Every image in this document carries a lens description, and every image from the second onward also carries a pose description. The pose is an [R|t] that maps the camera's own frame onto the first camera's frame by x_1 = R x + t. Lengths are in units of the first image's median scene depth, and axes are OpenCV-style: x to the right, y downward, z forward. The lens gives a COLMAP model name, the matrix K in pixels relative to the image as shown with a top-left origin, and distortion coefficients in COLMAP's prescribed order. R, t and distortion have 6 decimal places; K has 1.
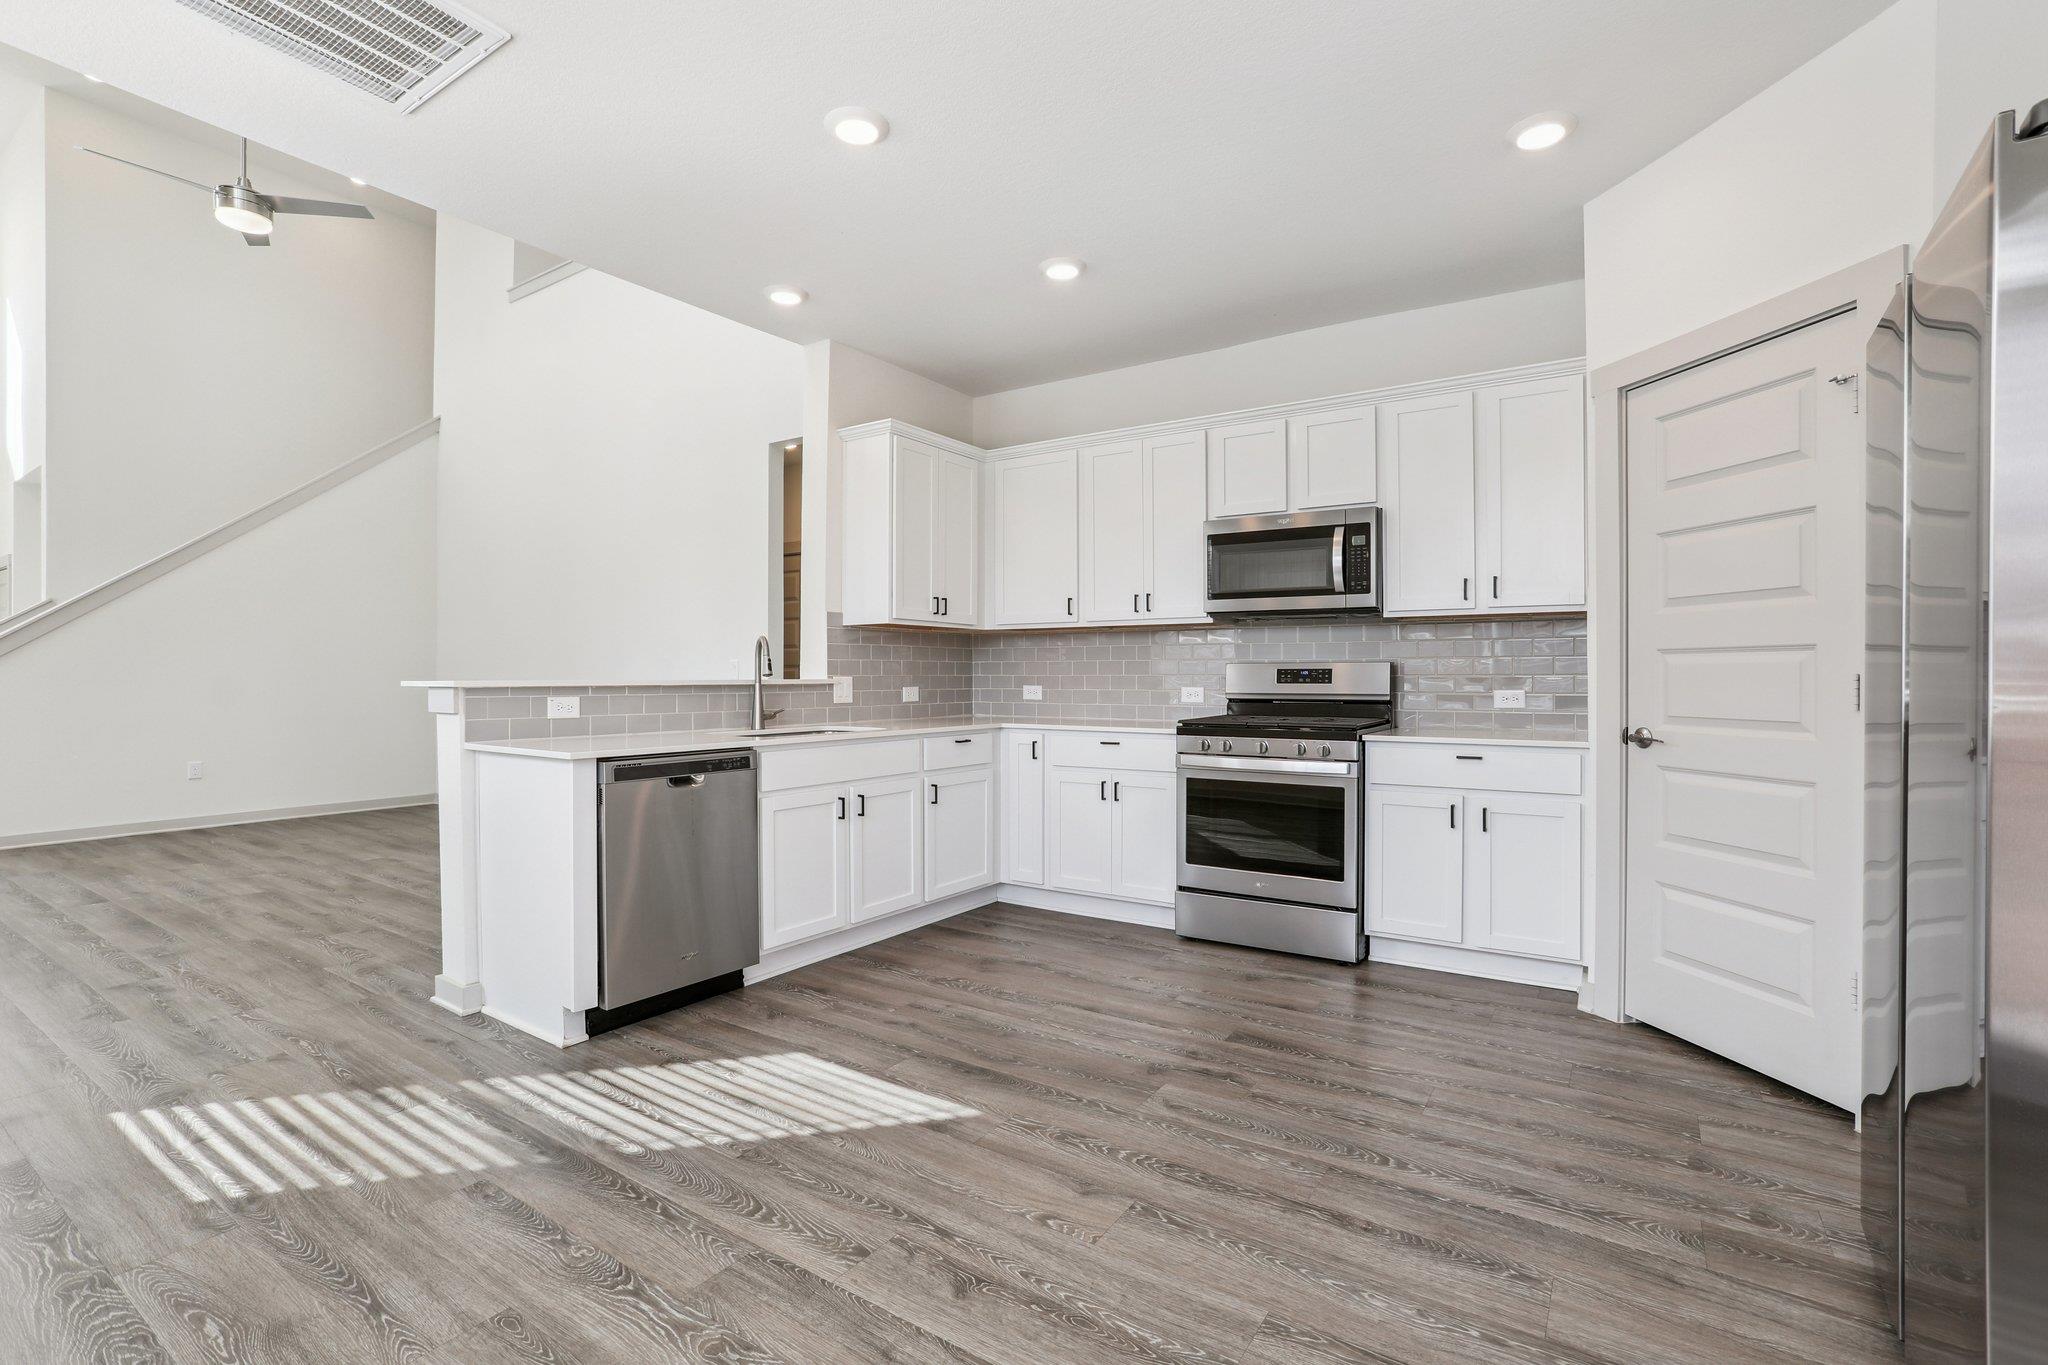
lens RADIAL K [[942.0, 0, 1014.7], [0, 942.0, 664.2], [0, 0, 1]] dist [-0.056870, 0.025049]
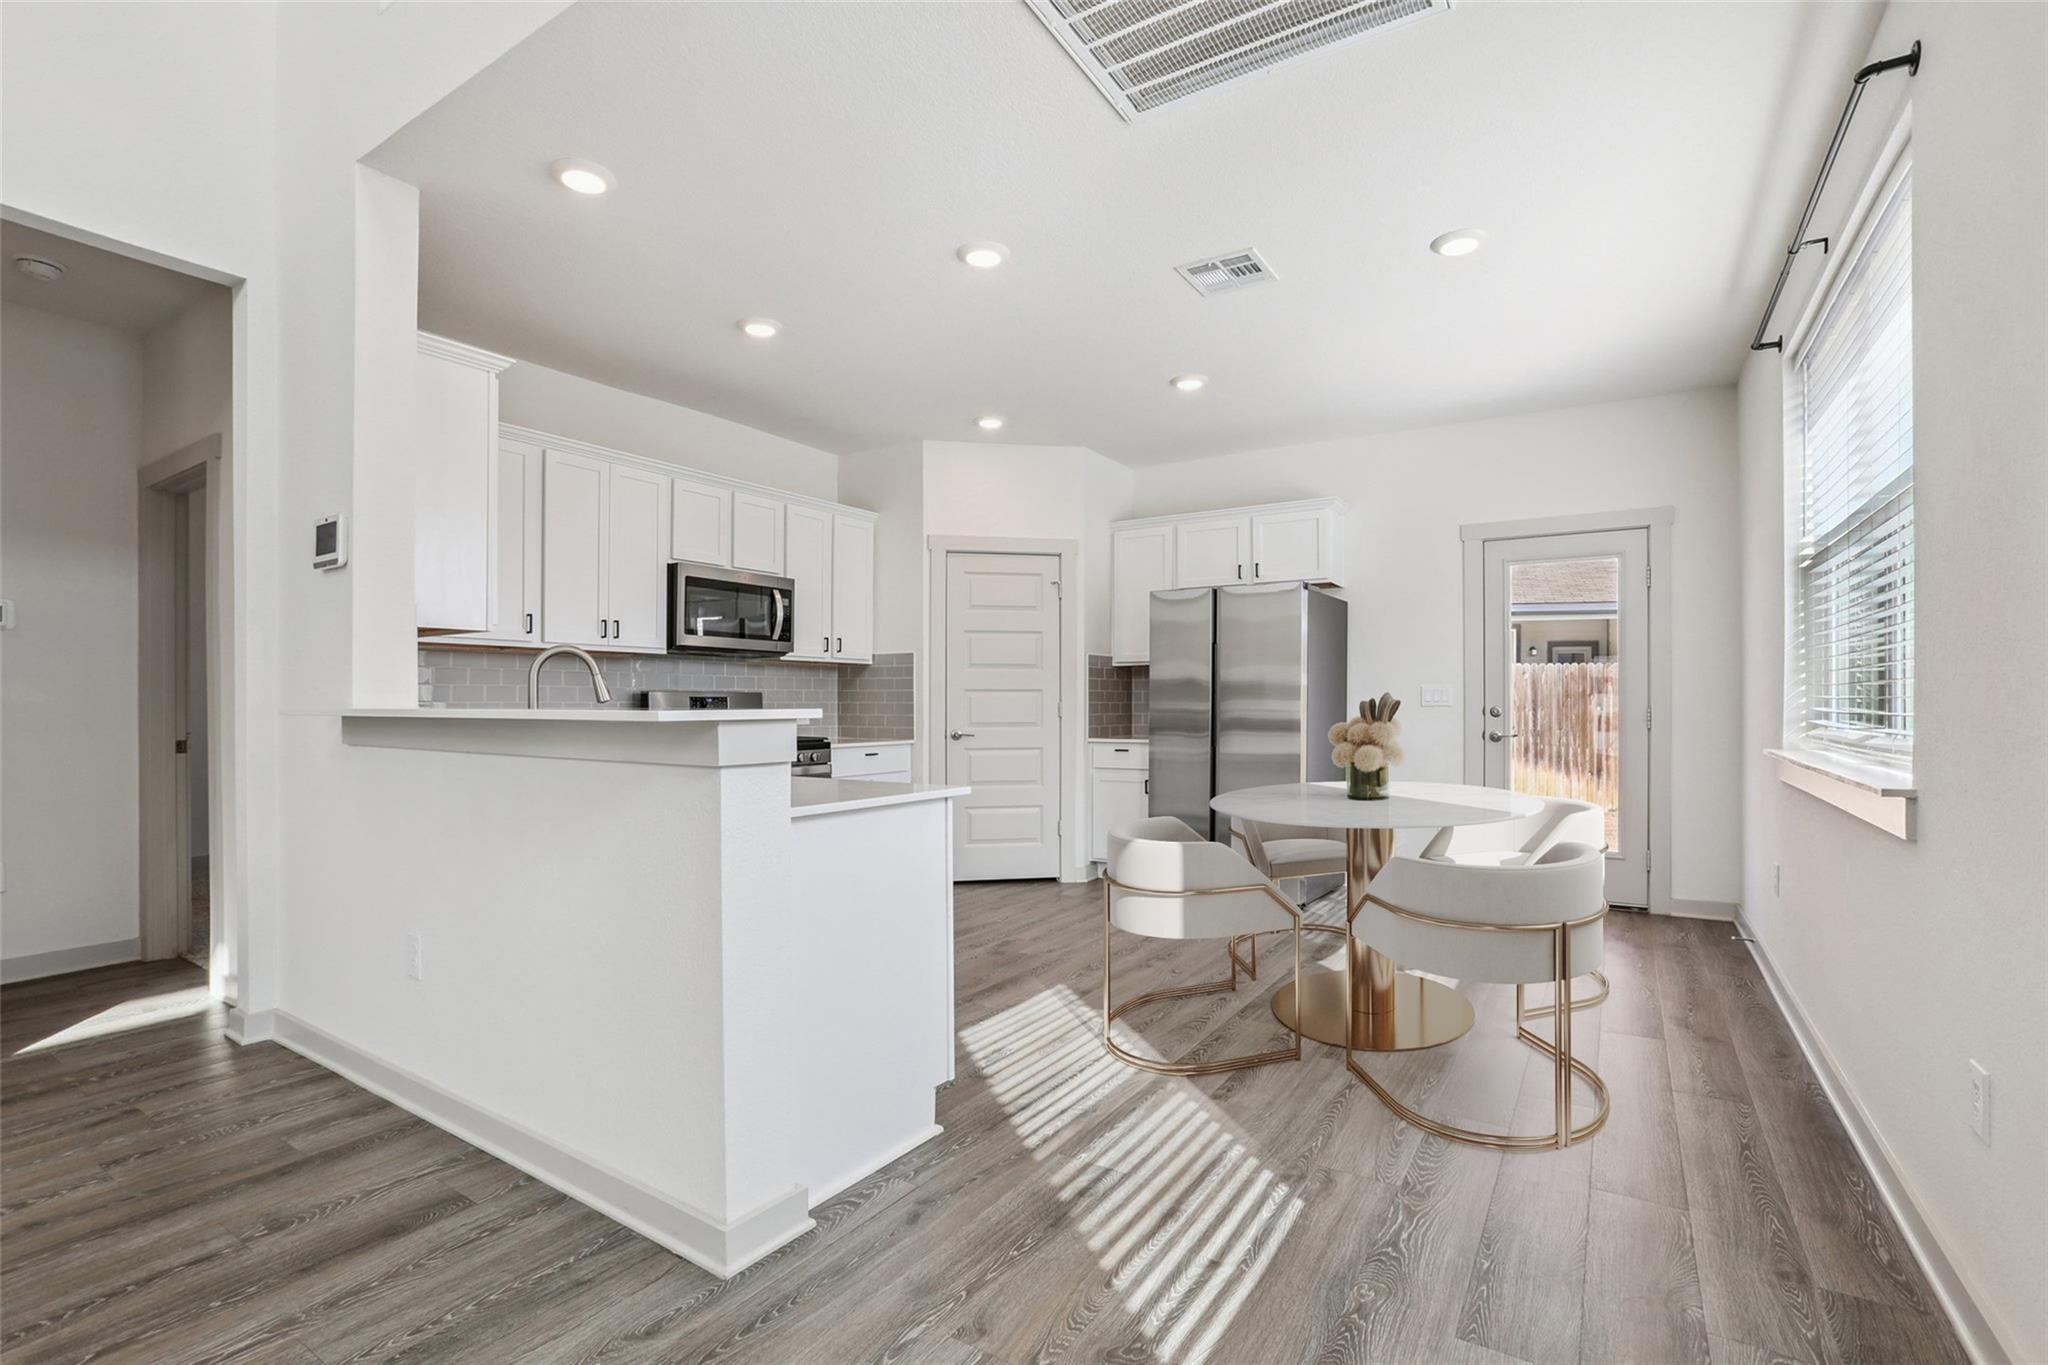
lens RADIAL K [[942.0, 0, 1023.6], [0, 942.0, 697.8], [0, 0, 1]] dist [-0.056870, 0.025049]
pose [[-0.022840, 0.006287, 0.999719, -1.142899], [-0.012146, 0.999905, -0.006566, 0.011110], [-0.999665, -0.012292, -0.022762, 0.790336]]
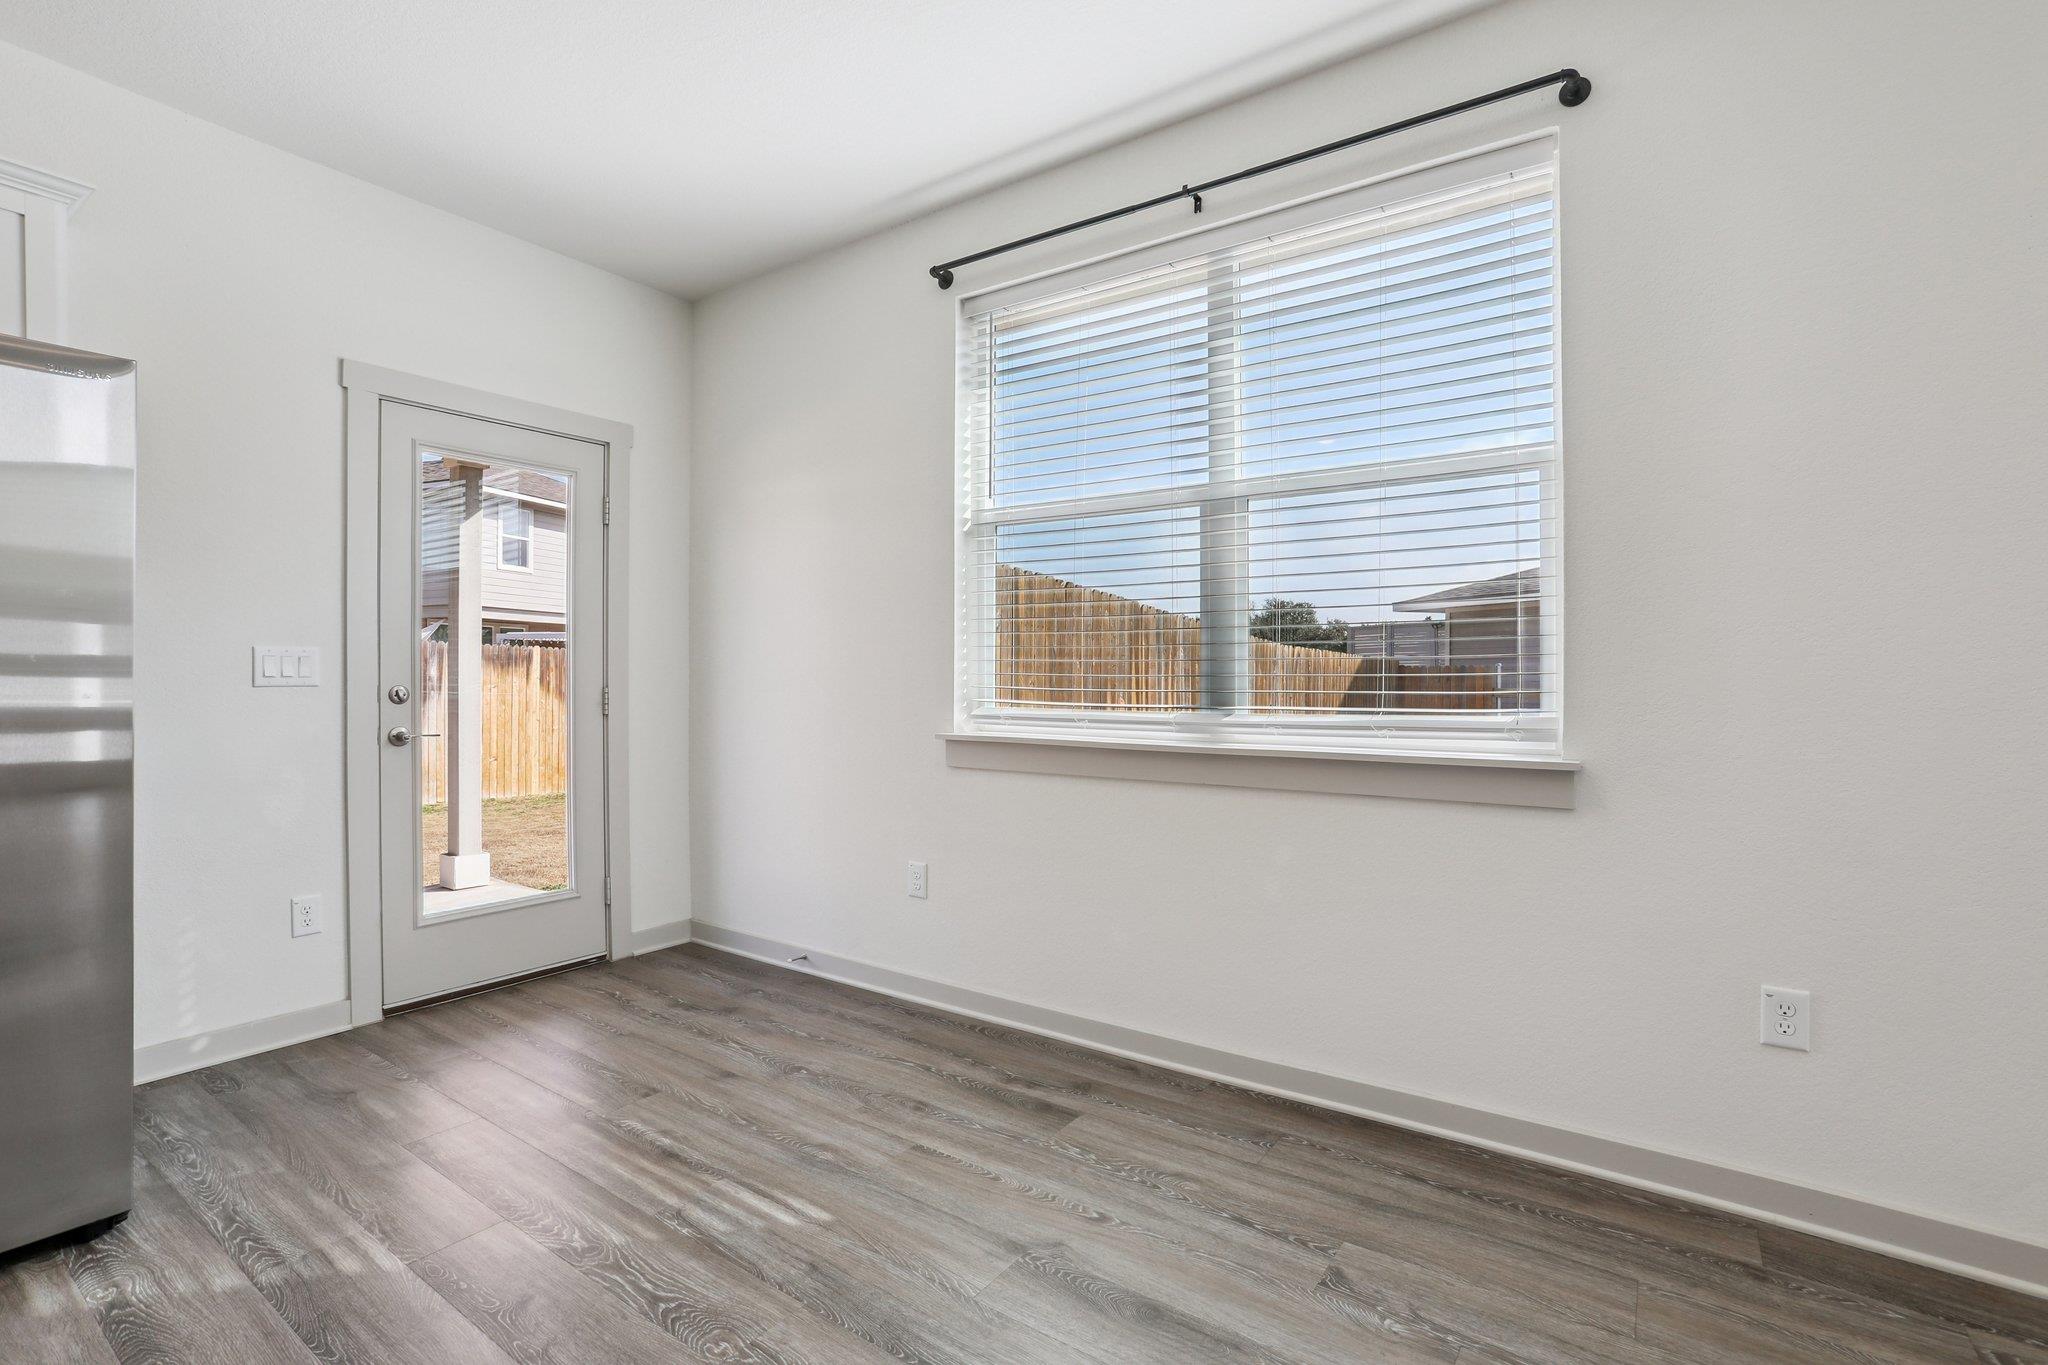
lens RADIAL K [[942.0, 0, 1034.6], [0, 942.0, 686.6], [0, 0, 1]] dist [-0.056870, 0.025049]
pose [[-0.999787, -0.000514, 0.020648, -0.357979], [-0.000650, 0.999978, -0.006604, 0.011789], [-0.020644, -0.006616, -0.999765, 0.844808]]
